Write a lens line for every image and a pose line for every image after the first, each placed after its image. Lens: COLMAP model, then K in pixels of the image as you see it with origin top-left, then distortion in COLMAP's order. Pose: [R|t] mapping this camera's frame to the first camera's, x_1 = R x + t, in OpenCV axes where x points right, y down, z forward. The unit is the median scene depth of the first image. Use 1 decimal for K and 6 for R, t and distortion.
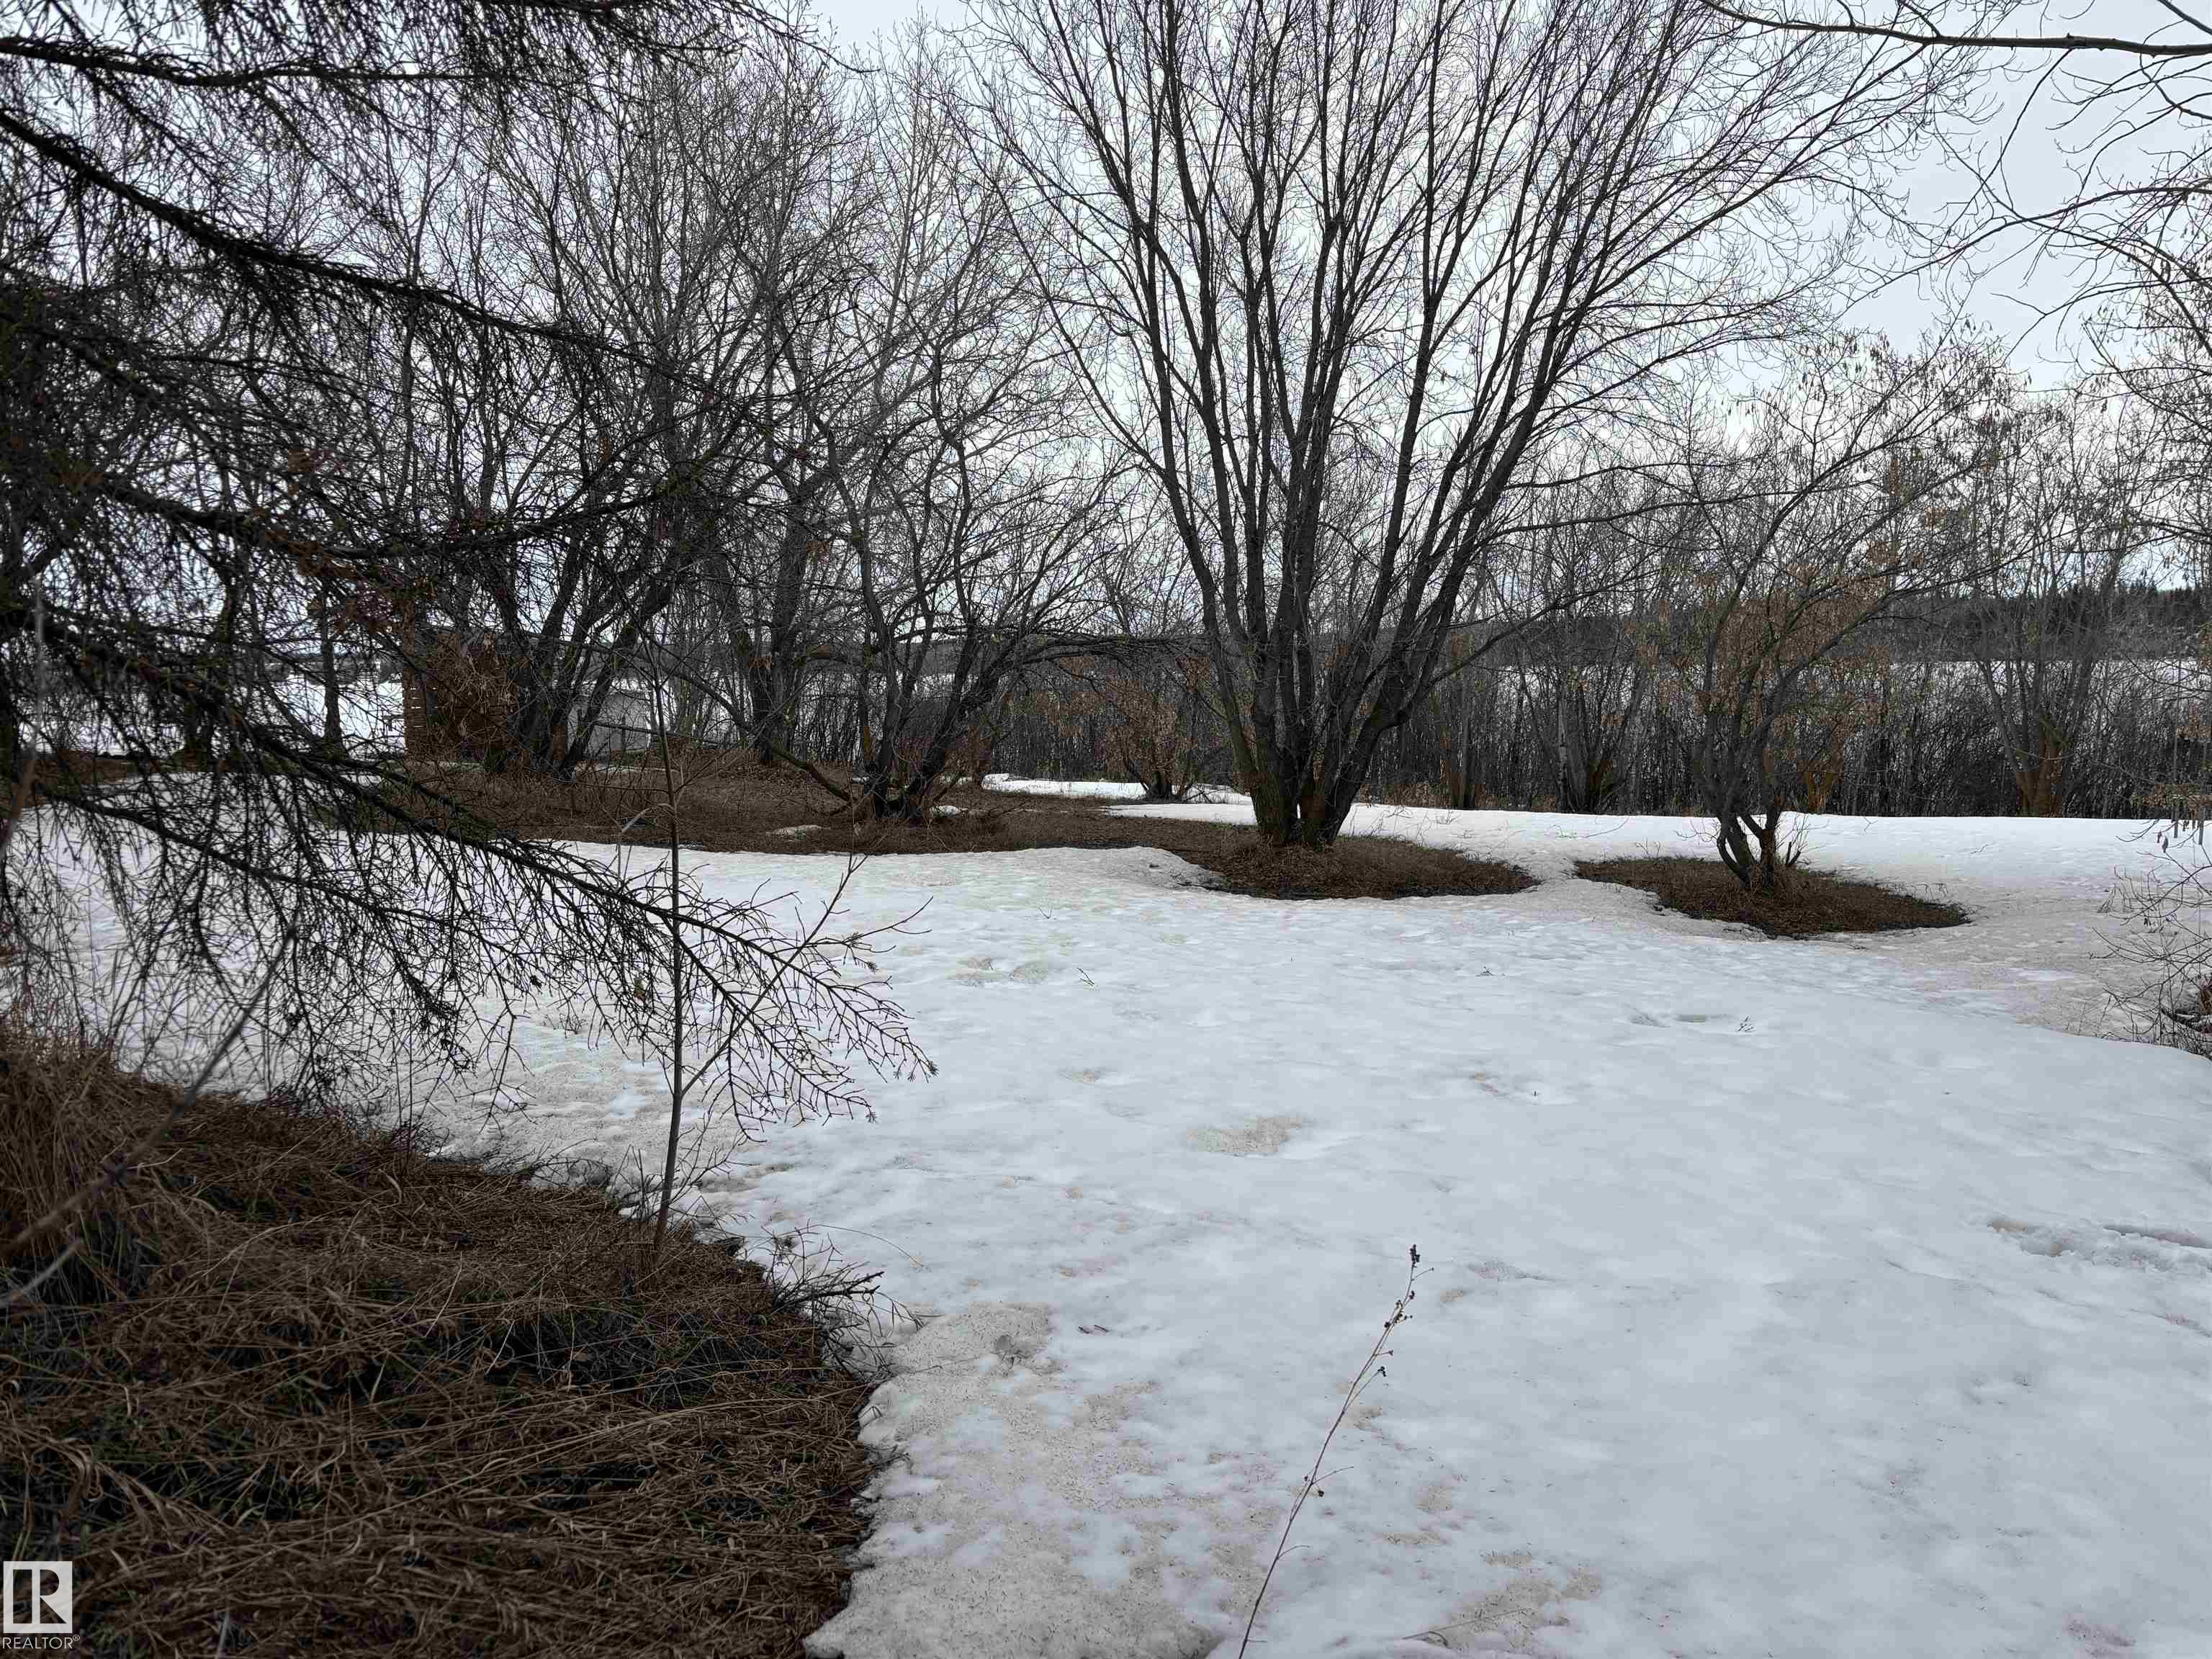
lens RADIAL K [[1690.1, 0, 1103.4], [0, 1690.1, 830.6], [0, 0, 1]] dist [0.042836, -0.045113]
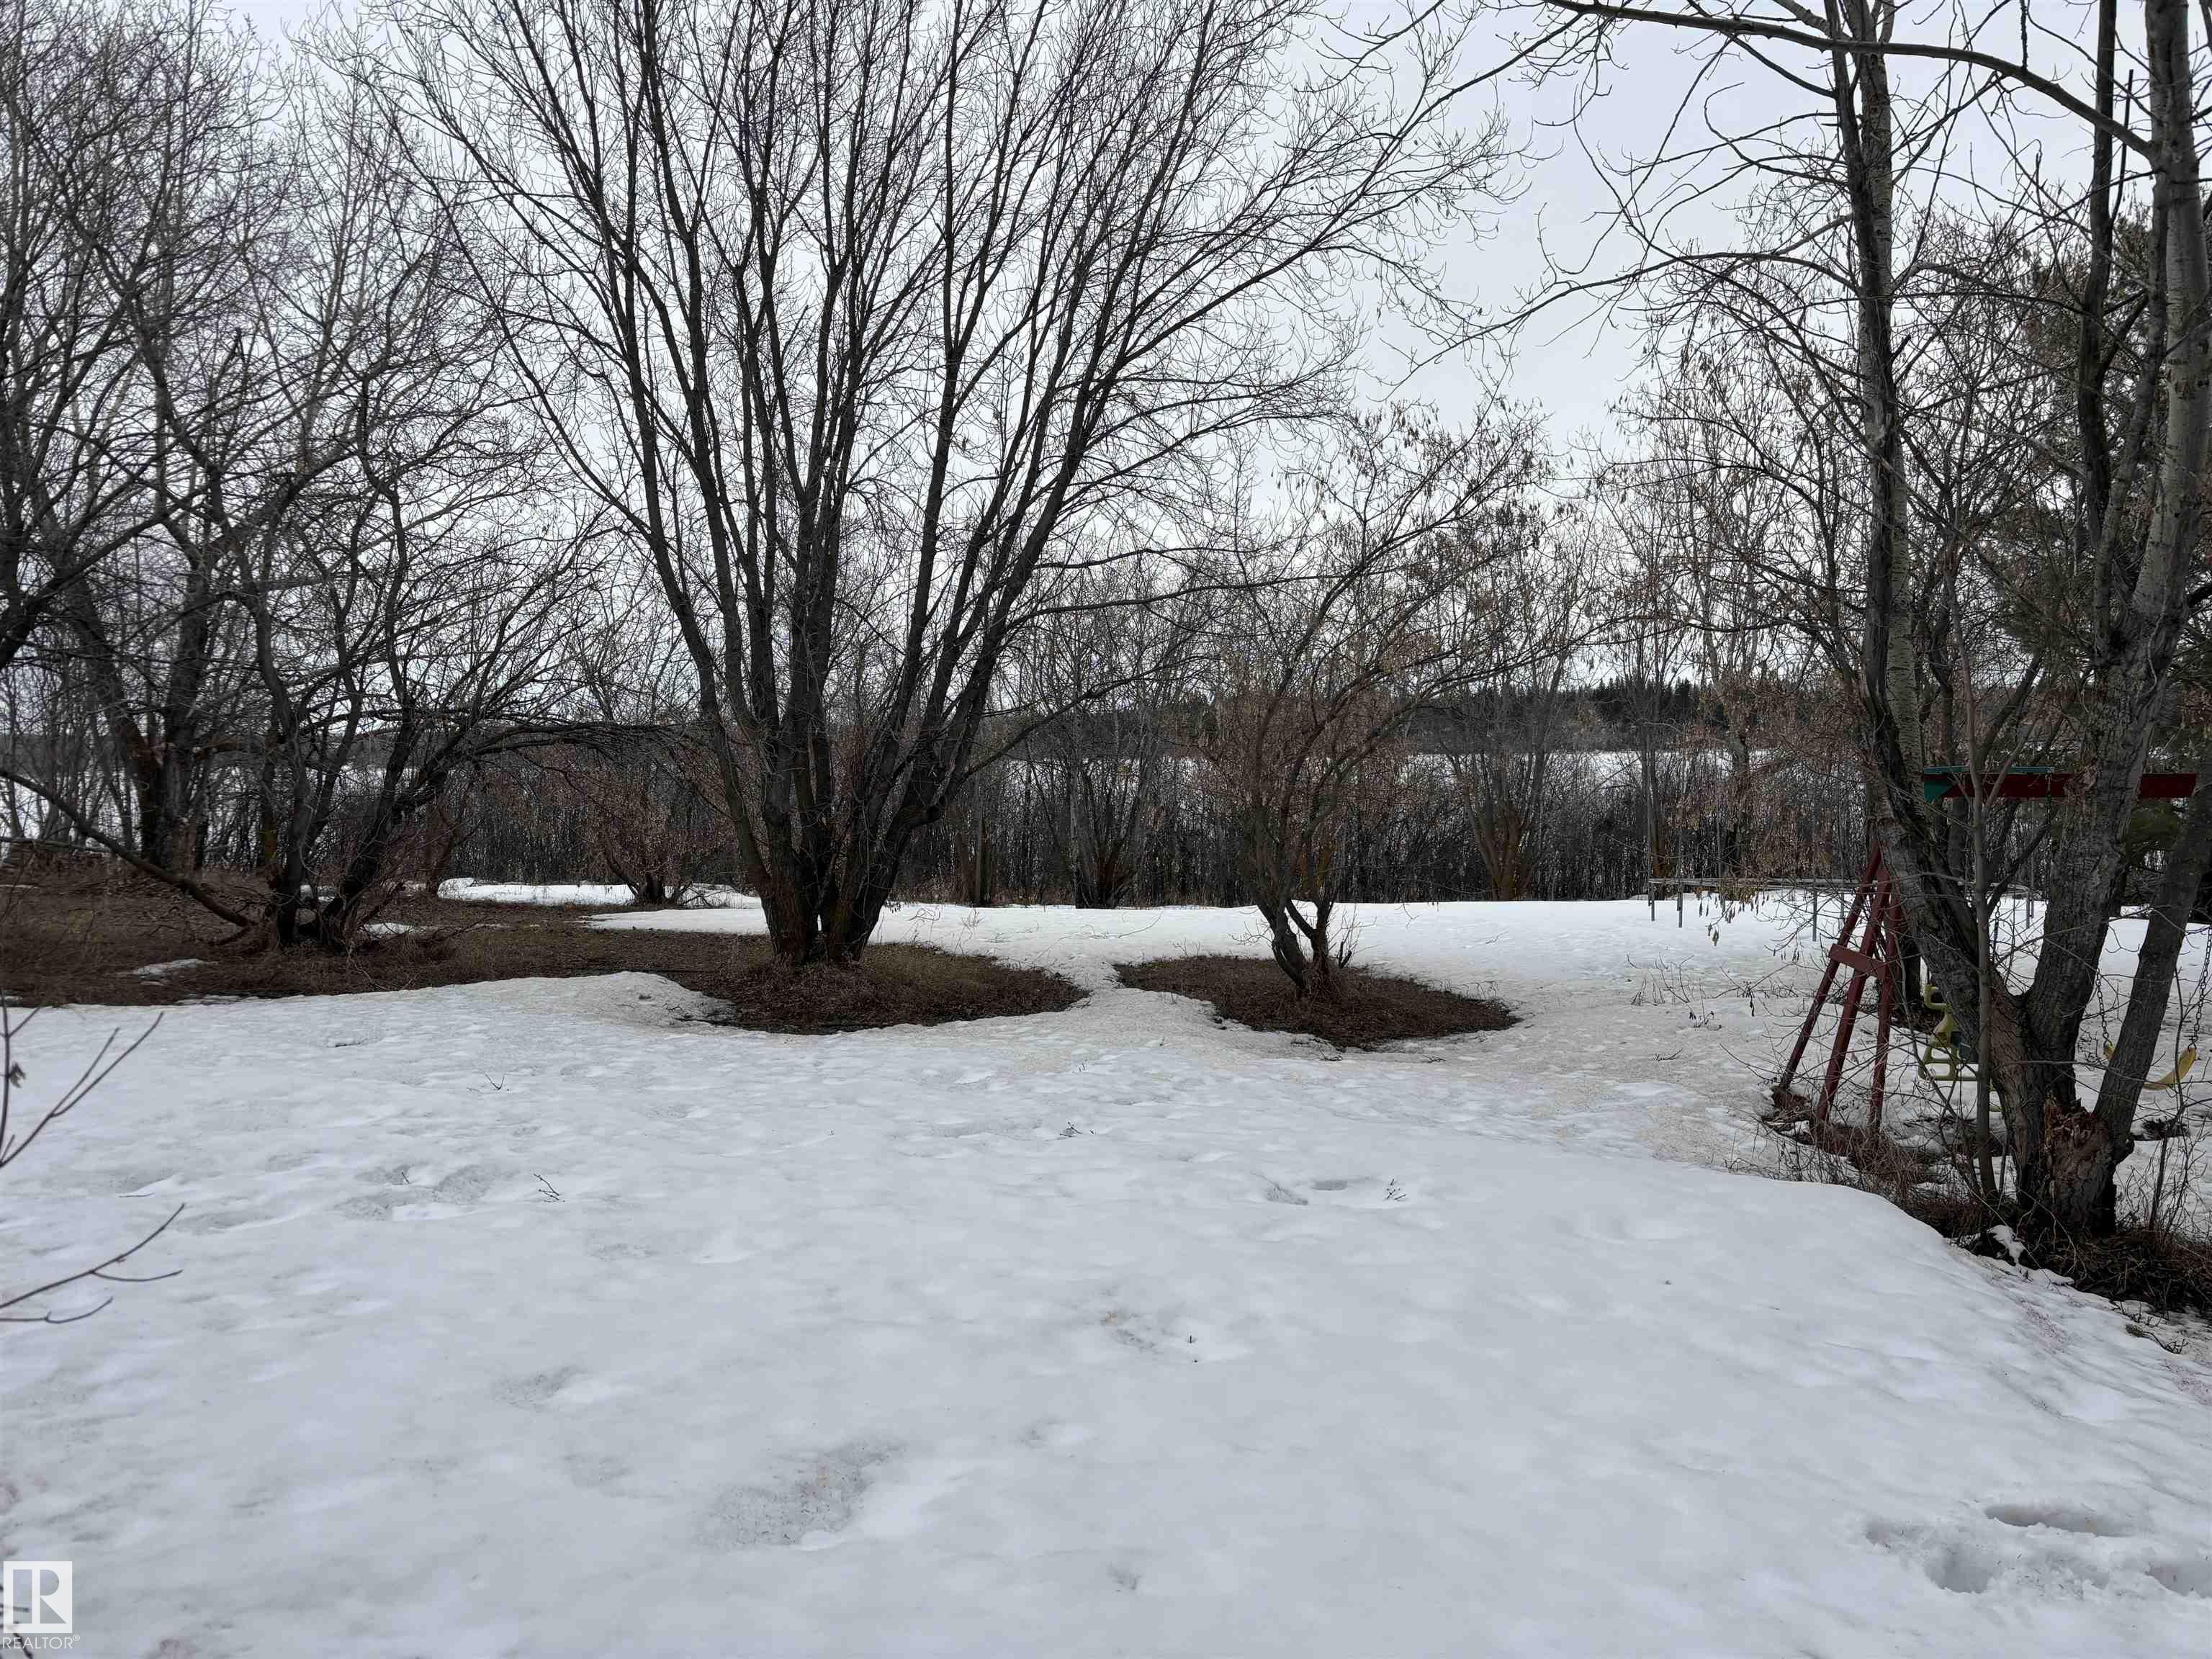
lens RADIAL K [[1690.1, 0, 1112.6], [0, 1690.1, 820.9], [0, 0, 1]] dist [0.042836, -0.045113]
pose [[0.955346, -0.013411, 0.295184, 0.004295], [0.031065, 0.997992, -0.055198, -0.011527], [-0.293851, 0.061903, 0.953845, 0.125877]]
